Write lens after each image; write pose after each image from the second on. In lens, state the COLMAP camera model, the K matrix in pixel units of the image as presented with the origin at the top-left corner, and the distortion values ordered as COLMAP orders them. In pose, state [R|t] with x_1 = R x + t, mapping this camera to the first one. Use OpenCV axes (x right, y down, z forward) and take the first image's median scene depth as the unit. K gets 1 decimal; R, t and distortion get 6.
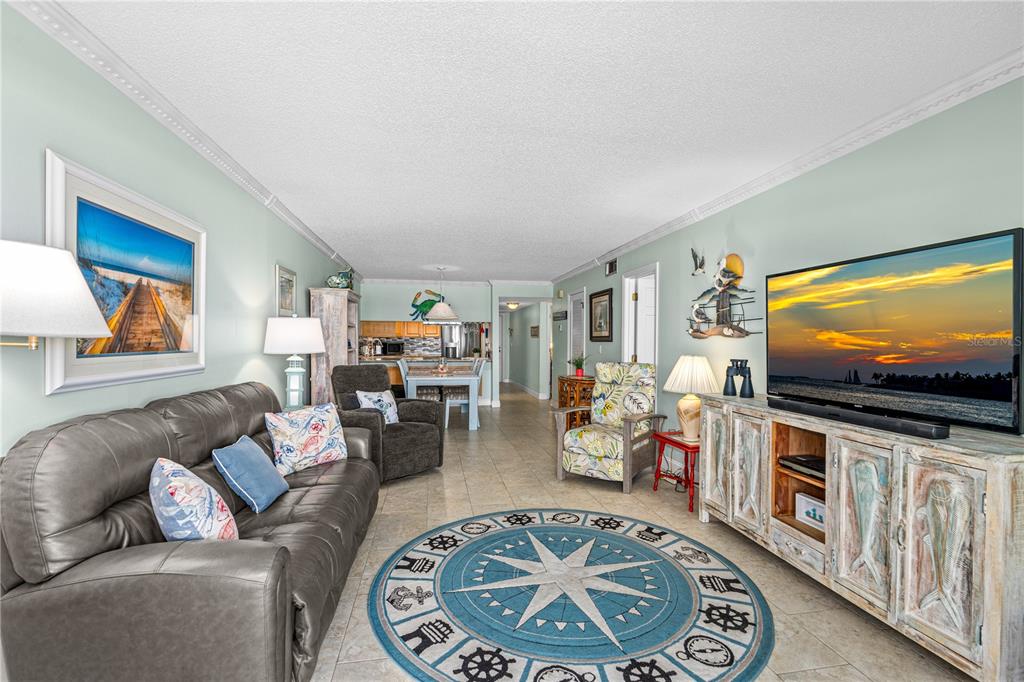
lens RADIAL K [[469.8, 0, 531.6], [0, 469.8, 342.2], [0, 0, 1]] dist [0.001275, 0.000101]
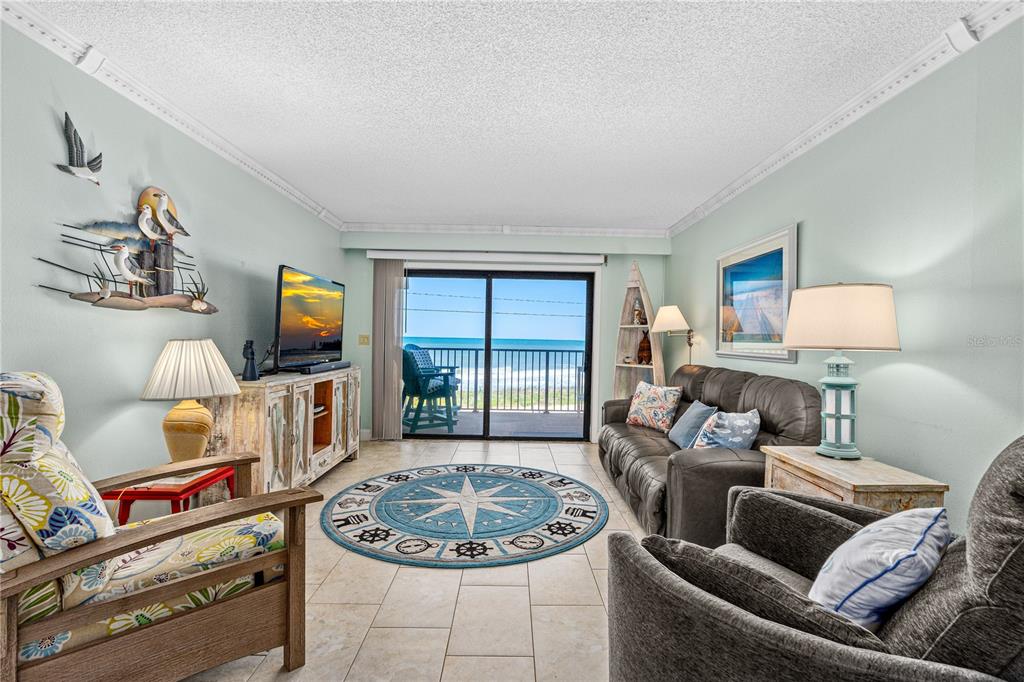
lens RADIAL K [[469.8, 0, 512.2], [0, 469.8, 339.4], [0, 0, 1]] dist [0.001275, 0.000101]
pose [[-0.977531, -0.026758, 0.209088, -0.281961], [-0.024147, 0.999595, 0.015030, 0.010056], [-0.209405, 0.009643, -0.977781, 1.980491]]
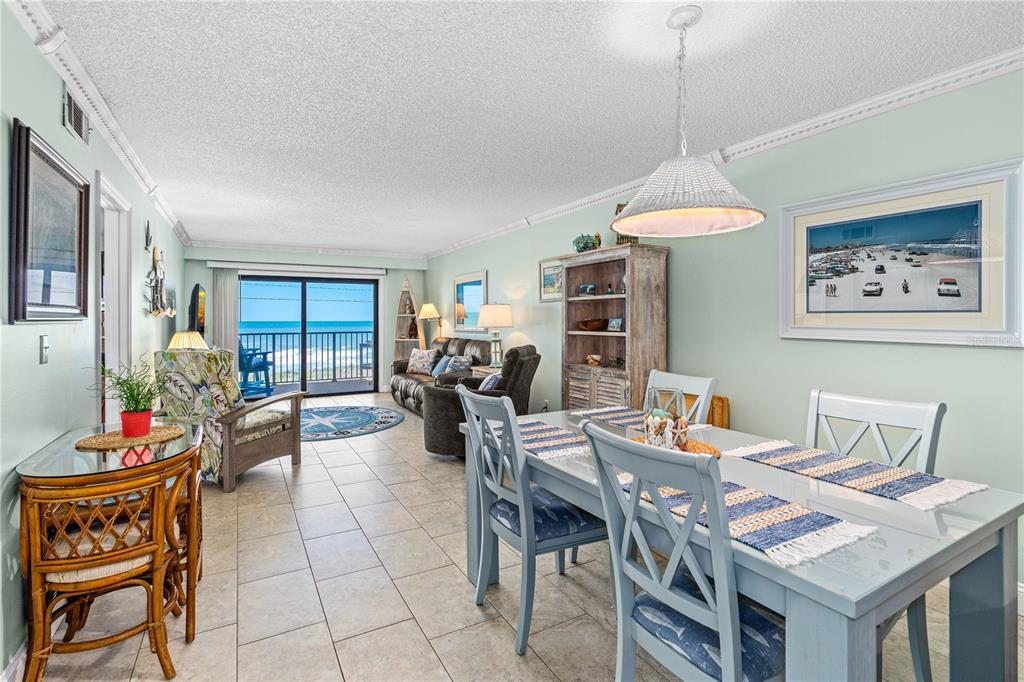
lens RADIAL K [[469.8, 0, 497.0], [0, 469.8, 318.0], [0, 0, 1]] dist [0.001275, 0.000101]
pose [[-0.959243, -0.004192, -0.282551, -0.092170], [-0.005639, 0.999975, 0.004308, -0.019707], [0.282526, 0.005726, -0.959243, 2.972688]]
